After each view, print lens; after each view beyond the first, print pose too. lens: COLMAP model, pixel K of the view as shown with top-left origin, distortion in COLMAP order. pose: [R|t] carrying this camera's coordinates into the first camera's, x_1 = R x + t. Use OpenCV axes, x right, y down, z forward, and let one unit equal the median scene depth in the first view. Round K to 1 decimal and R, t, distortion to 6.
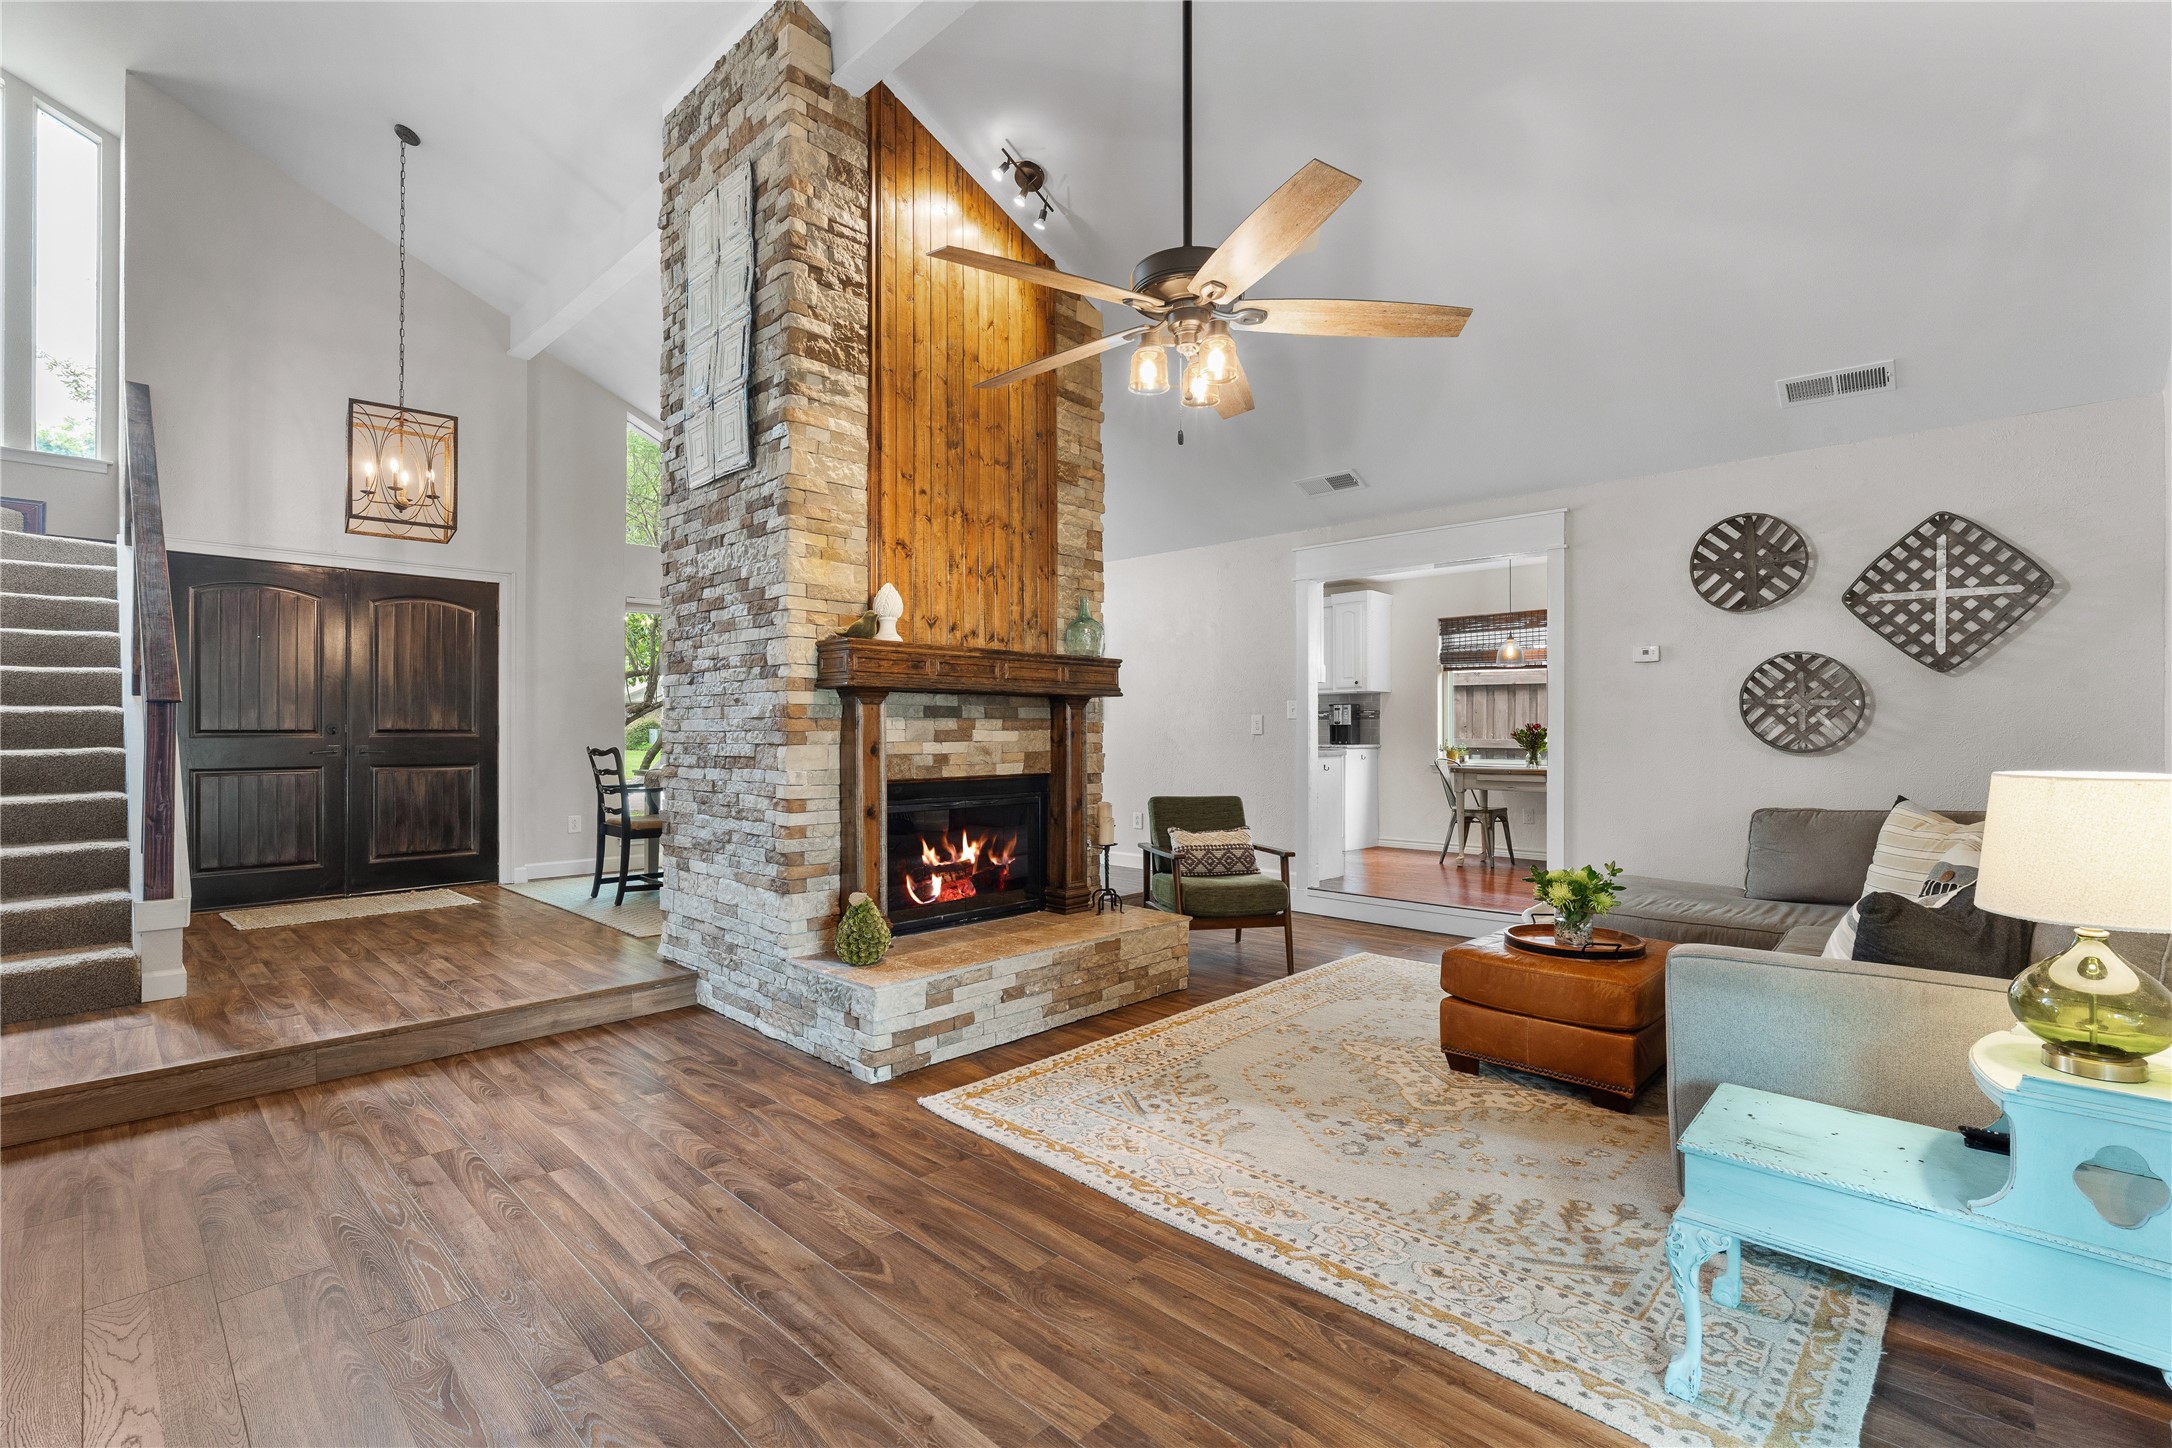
lens RADIAL K [[975.1, 0, 1087.4], [0, 975.1, 728.2], [0, 0, 1]] dist [-0.004377, 0.004168]
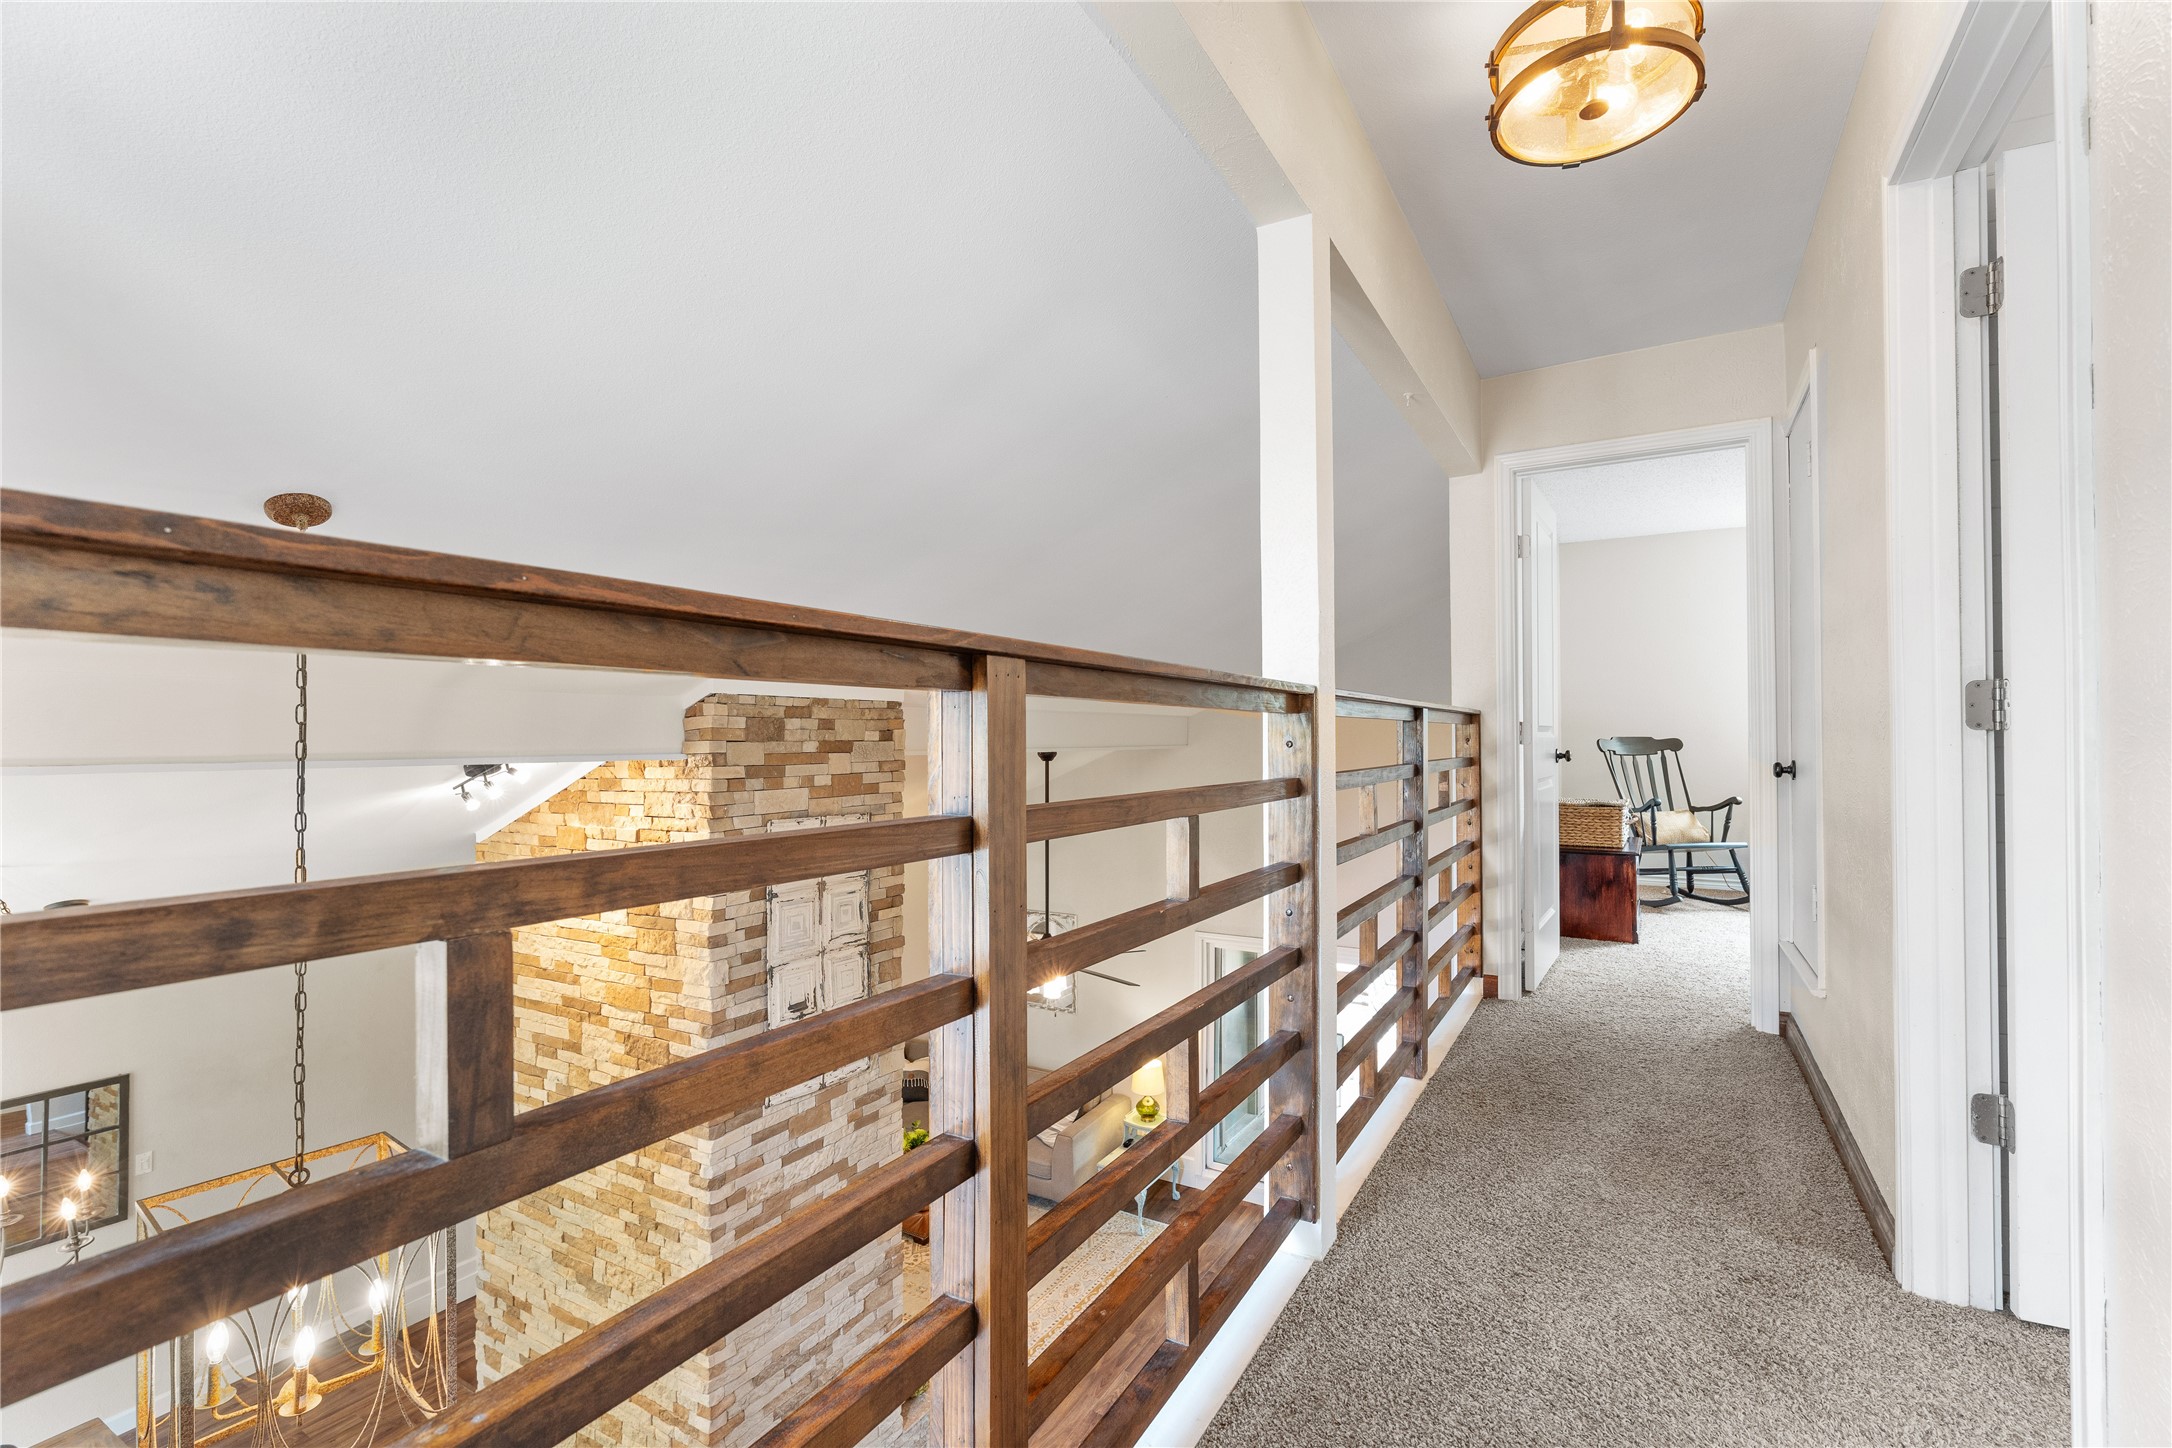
lens RADIAL K [[961.8, 0, 1087.2], [0, 961.8, 725.5], [0, 0, 1]] dist [-0.005333, 0.000594]
pose [[-0.235093, 0.015112, 0.971856, -1.482118], [0.002042, 0.999885, -0.015054, -0.636075], [-0.971971, -0.001554, -0.235096, 0.951940]]
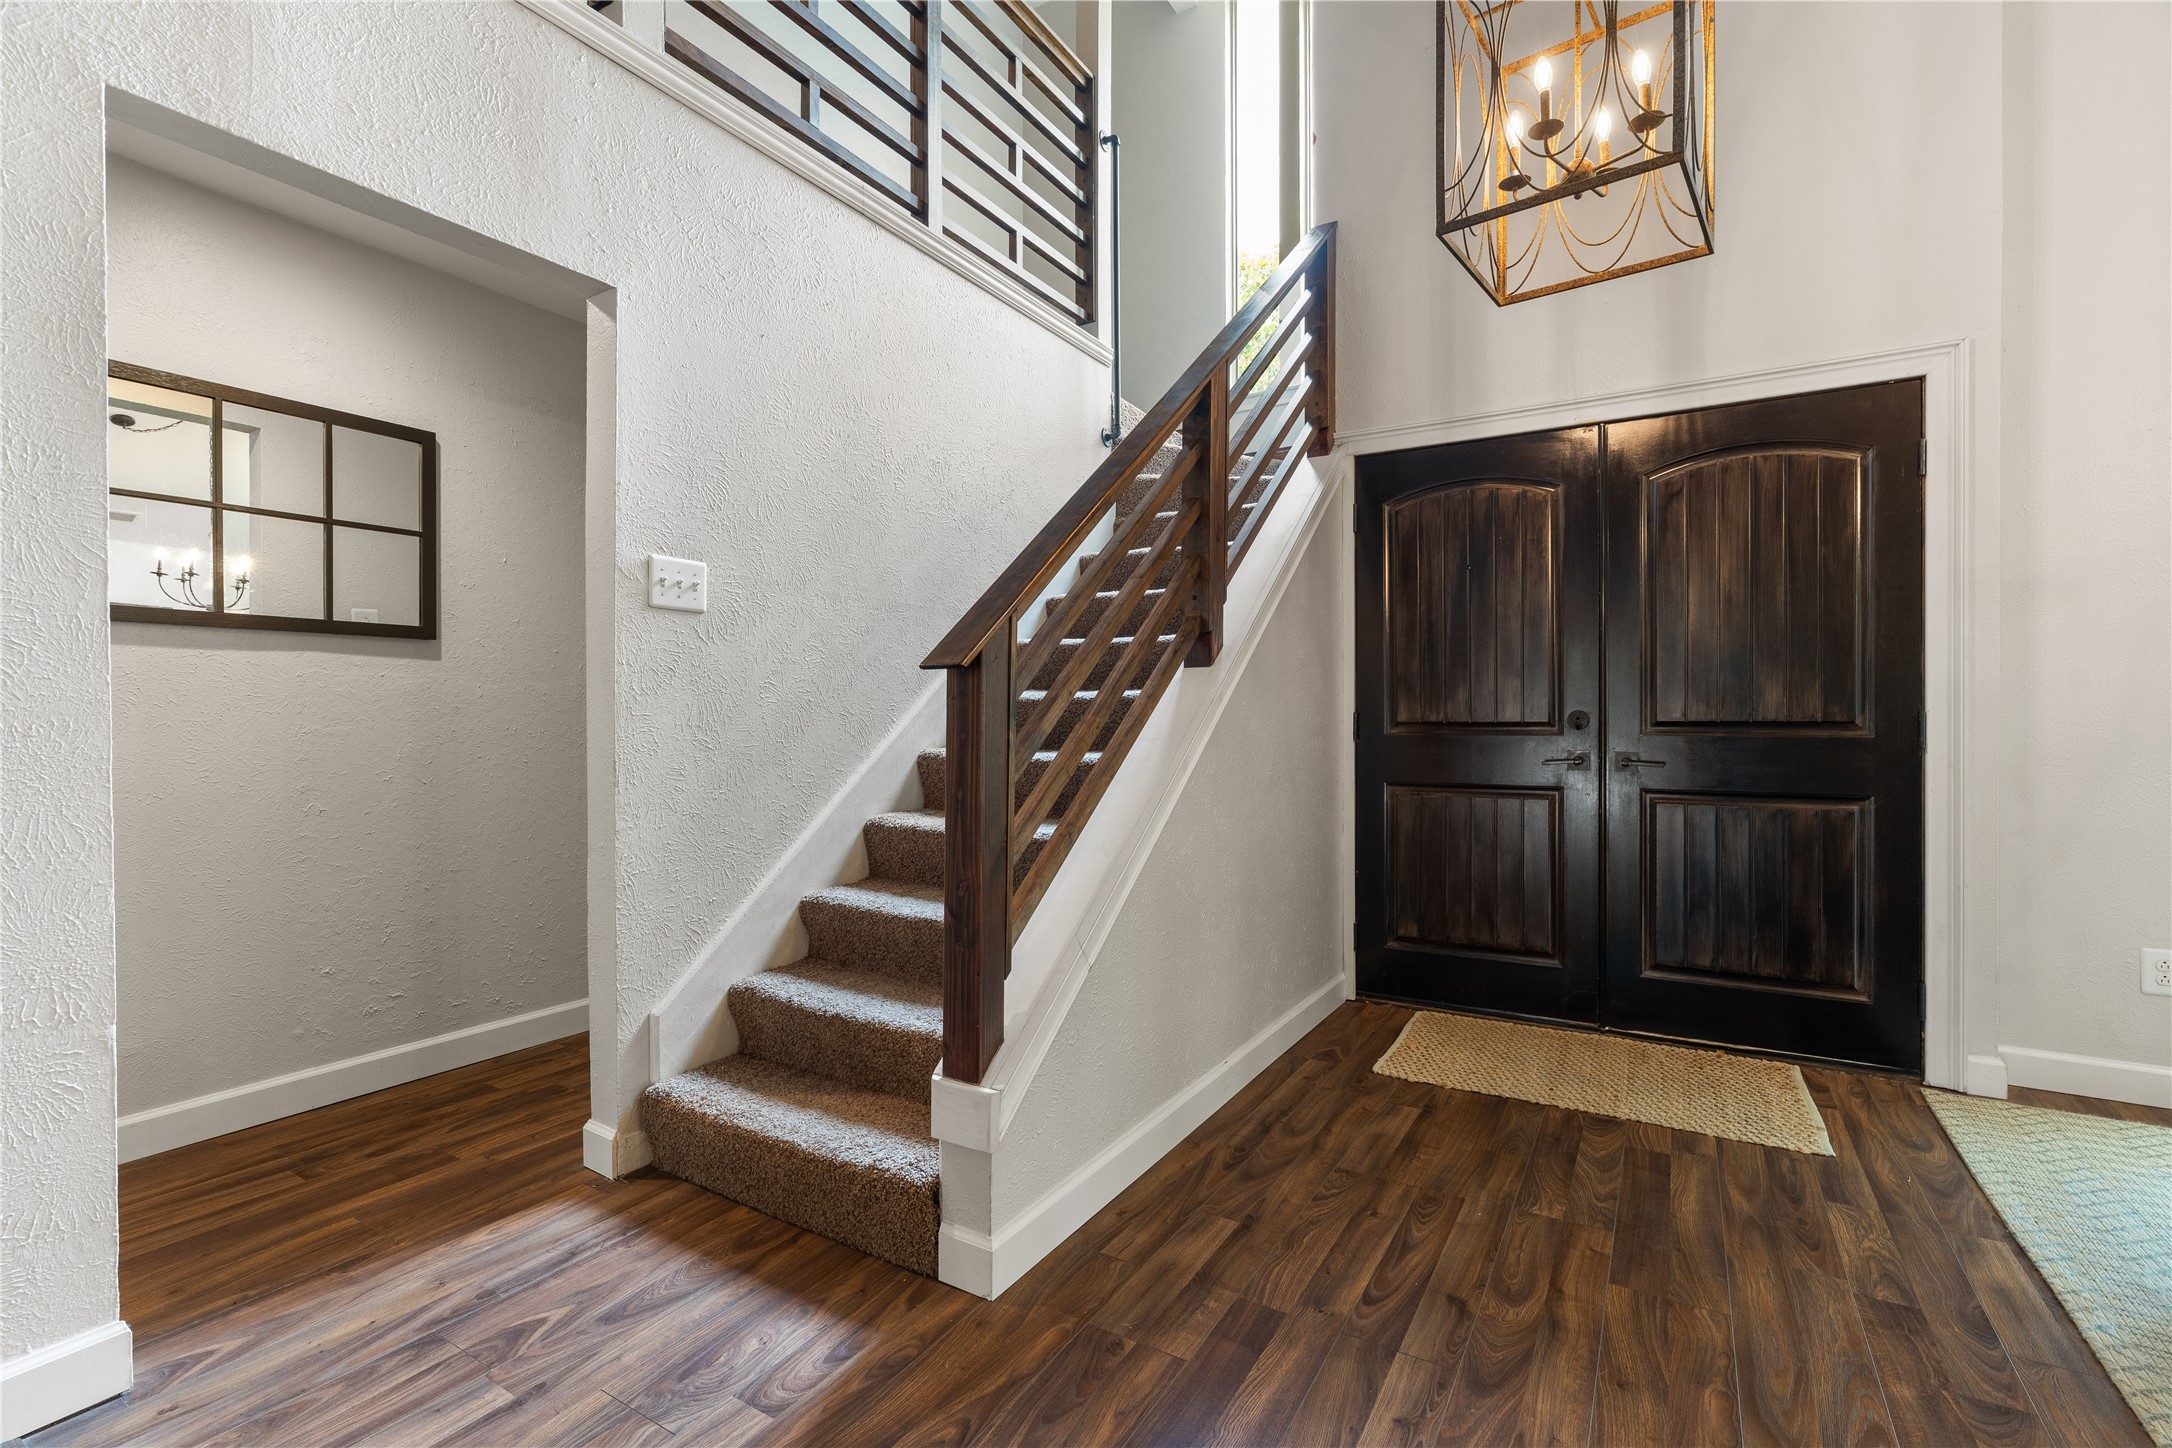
lens RADIAL K [[964.8, 0, 1086.0], [0, 964.8, 724.0], [0, 0, 1]] dist [-0.007639, 0.000463]
pose [[0.212049, 0.003233, -0.977254, -0.433879], [0.004594, 0.999980, 0.004305, -0.001154], [0.977248, -0.005403, 0.212030, 0.879119]]
